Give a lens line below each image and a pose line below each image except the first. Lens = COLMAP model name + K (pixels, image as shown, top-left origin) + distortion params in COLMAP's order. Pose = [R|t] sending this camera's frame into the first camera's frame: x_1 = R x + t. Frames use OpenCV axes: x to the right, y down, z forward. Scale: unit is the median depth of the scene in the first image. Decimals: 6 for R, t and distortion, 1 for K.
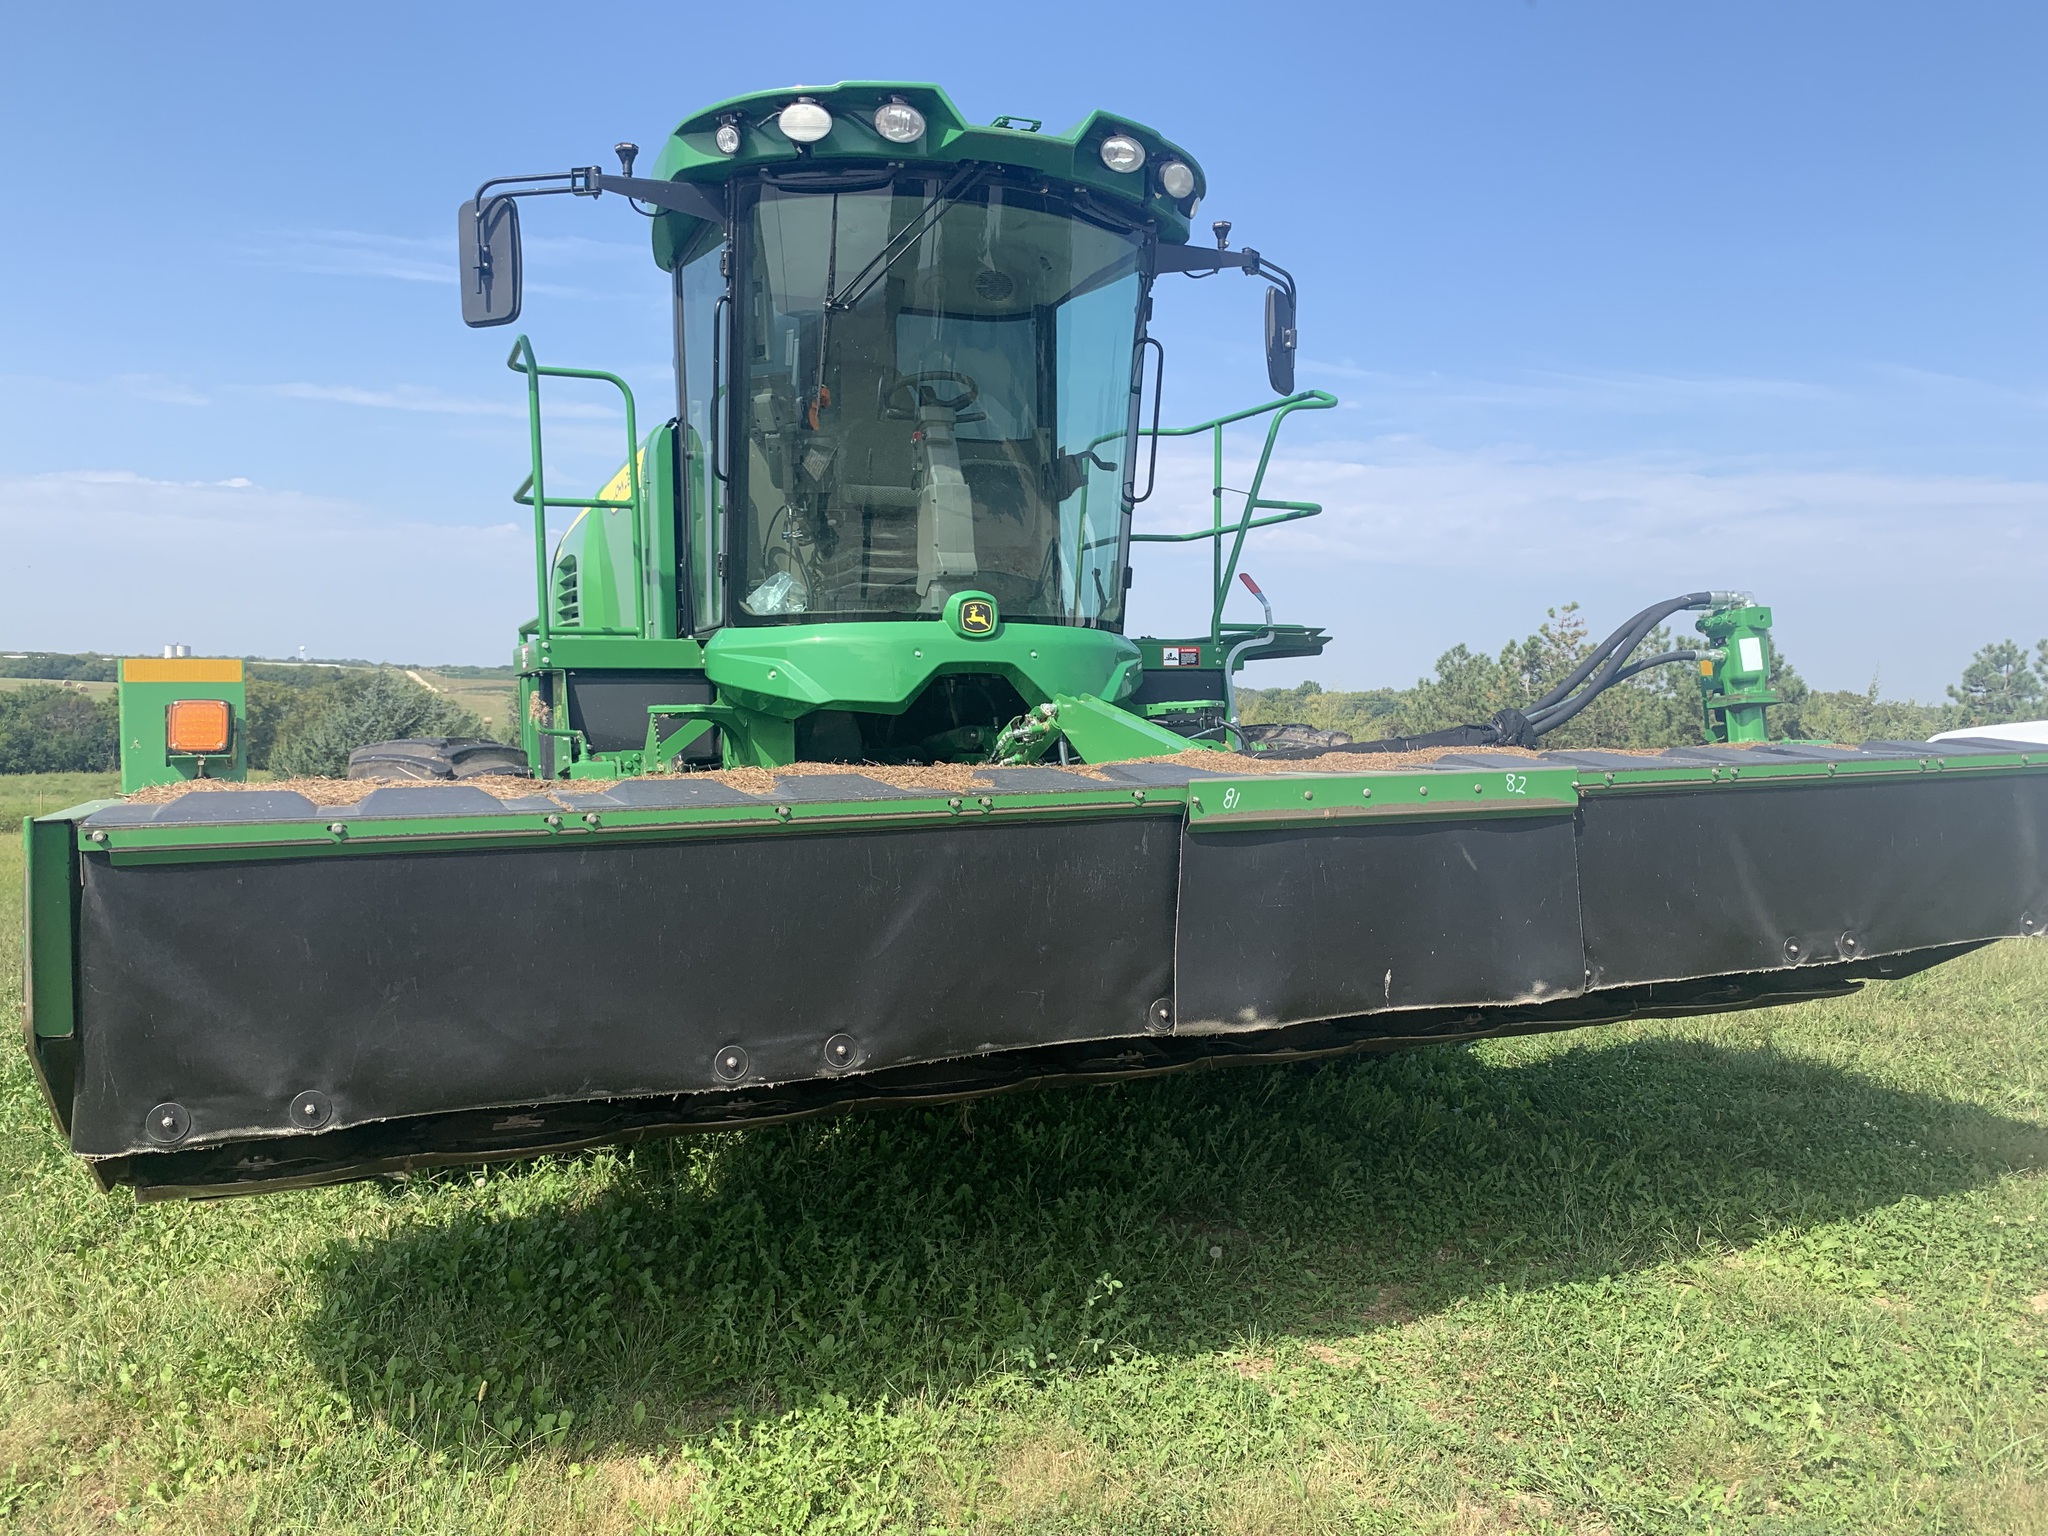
lens RADIAL K [[1558.5, 0, 1010.9], [0, 1558.5, 786.5], [0, 0, 1]] dist [0.069155, -0.130619]
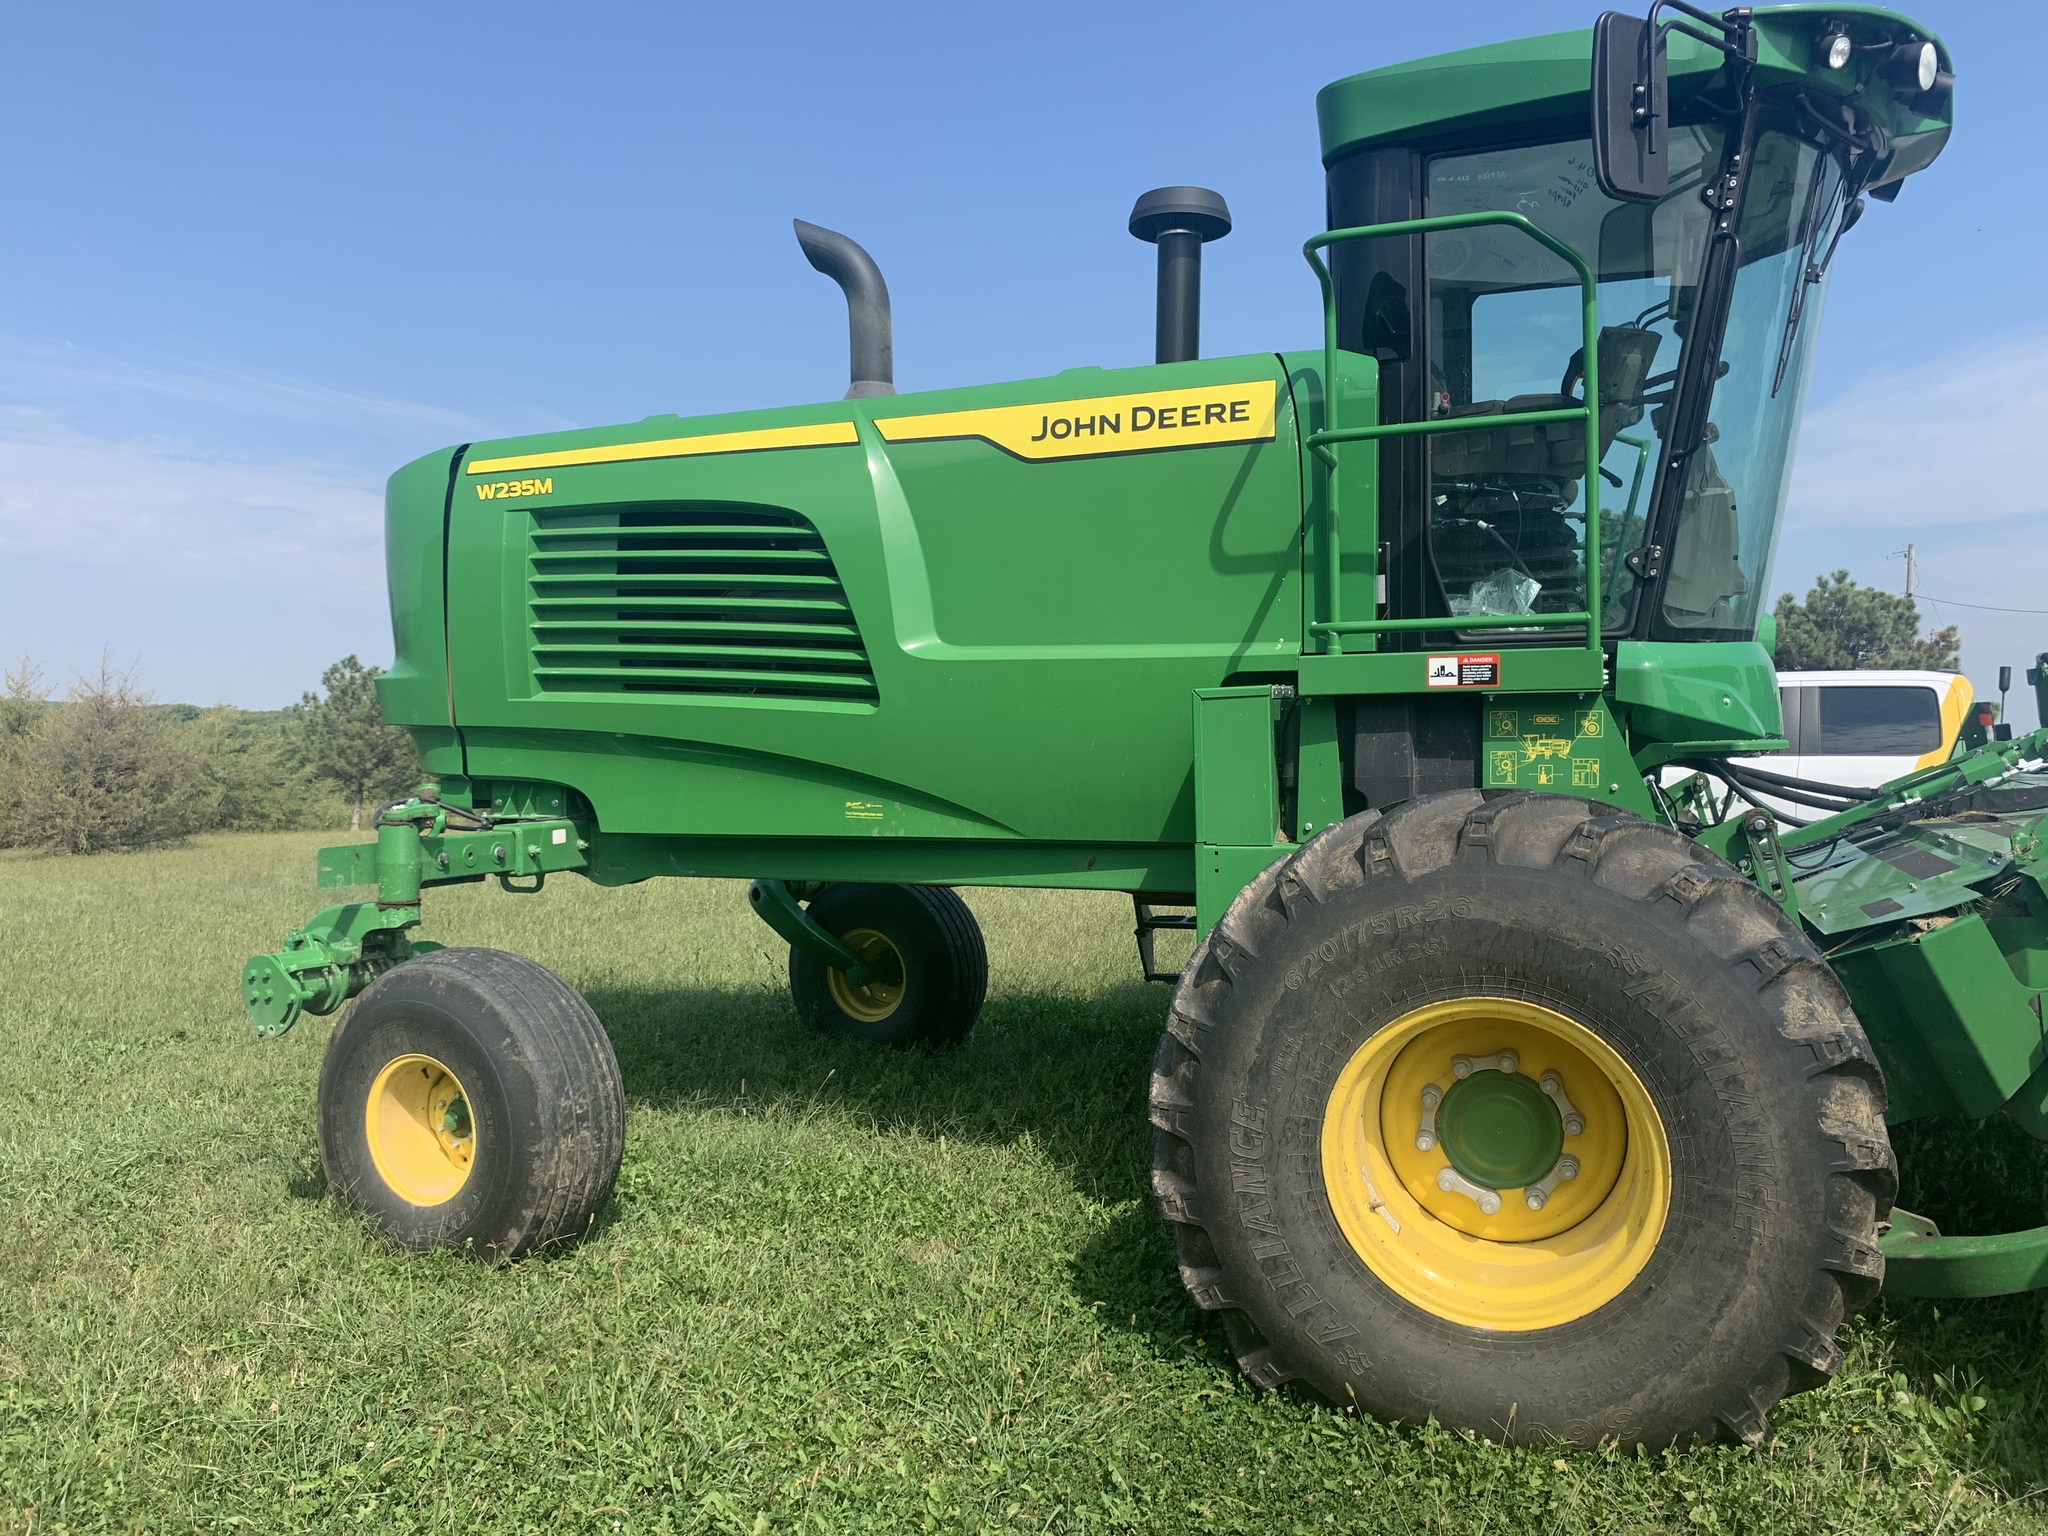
lens RADIAL K [[1570.0, 0, 1020.3], [0, 1570.0, 787.6], [0, 0, 1]] dist [0.065195, -0.128672]
pose [[0.688341, -0.024178, 0.724984, -0.993965], [0.031381, 0.999501, 0.003539, -0.040679], [-0.724708, 0.020315, 0.688757, 0.686959]]
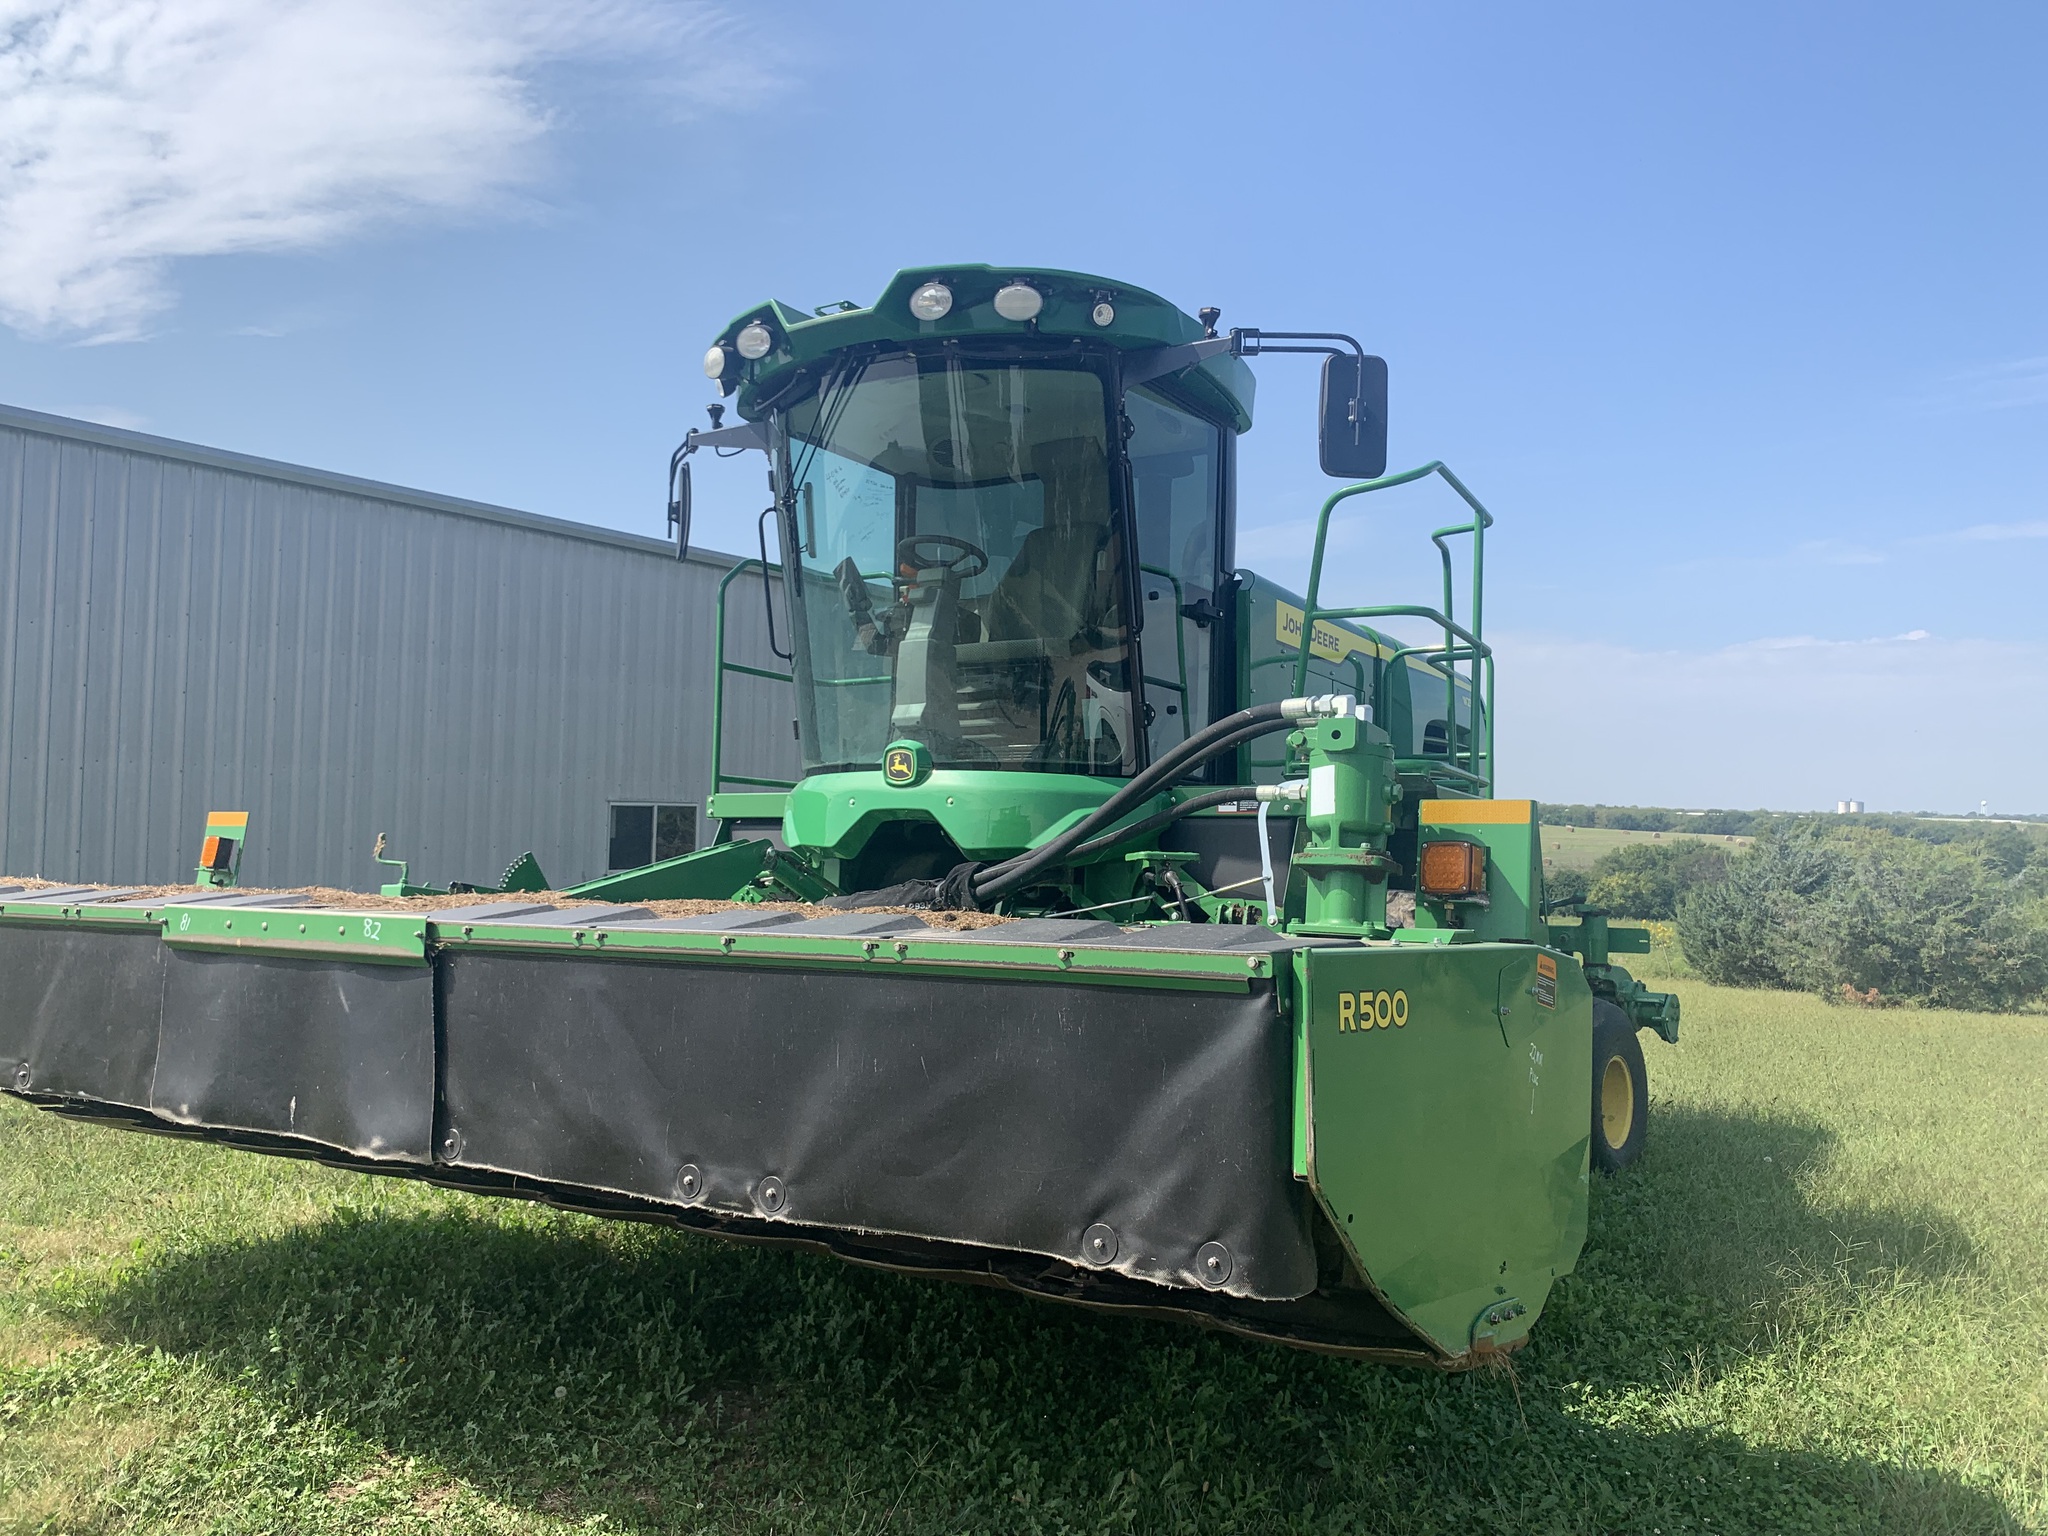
lens RADIAL K [[1564.2, 0, 1009.4], [0, 1564.2, 761.9], [0, 0, 1]] dist [0.005983, -0.009166]
pose [[0.556675, -0.033602, -0.830050, 0.871999], [-0.061802, 0.994738, -0.081717, -0.032083], [0.828428, 0.096789, 0.551669, 0.498422]]
